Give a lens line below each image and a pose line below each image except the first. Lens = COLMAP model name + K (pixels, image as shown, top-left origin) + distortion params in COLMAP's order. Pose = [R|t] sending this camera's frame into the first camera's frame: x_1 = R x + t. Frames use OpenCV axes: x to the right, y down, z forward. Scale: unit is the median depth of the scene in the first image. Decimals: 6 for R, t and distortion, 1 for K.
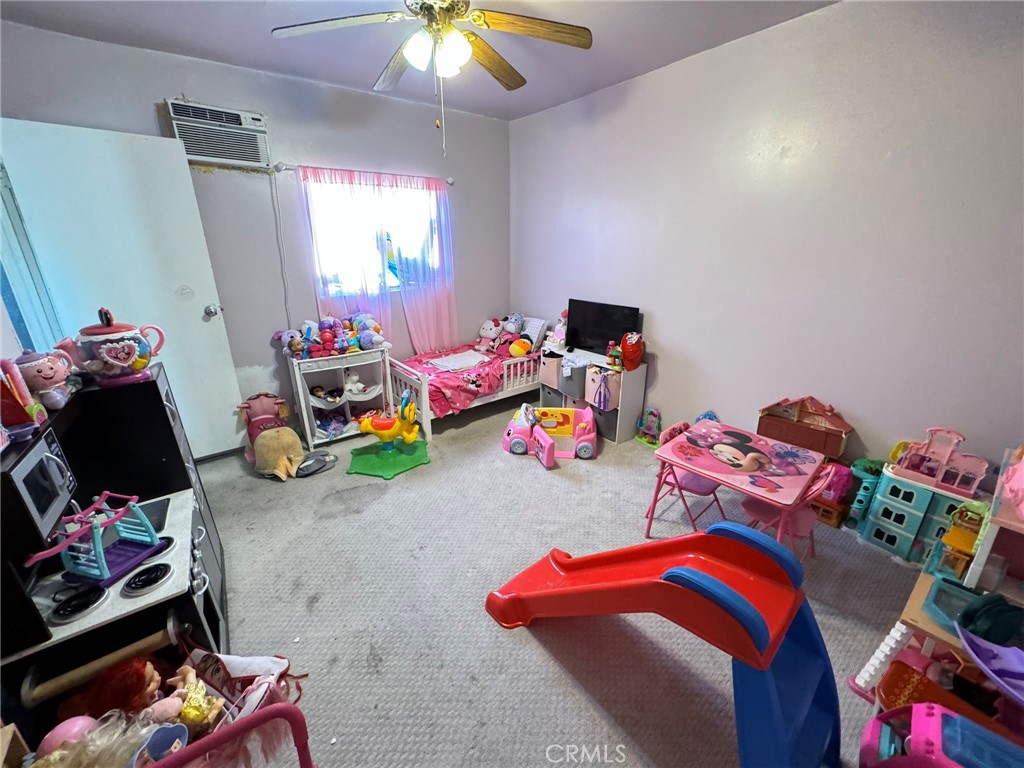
lens RADIAL K [[407.4, 0, 512.2], [0, 407.4, 383.7], [0, 0, 1]] dist [-0.003024, 0.000335]
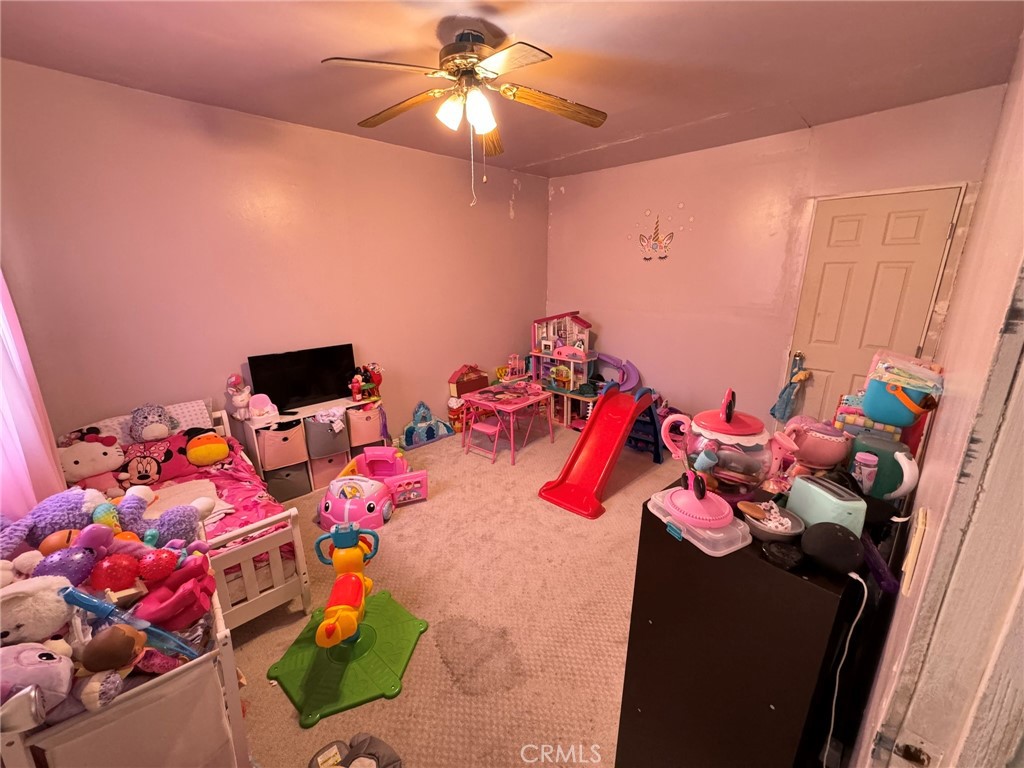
lens RADIAL K [[407.4, 0, 512.2], [0, 407.4, 383.7], [0, 0, 1]] dist [-0.003024, 0.000335]
pose [[-0.110938, -0.255211, 0.960500, -0.919185], [0.339503, 0.898592, 0.277974, -0.286223], [-0.934040, 0.356930, -0.013043, 0.771242]]
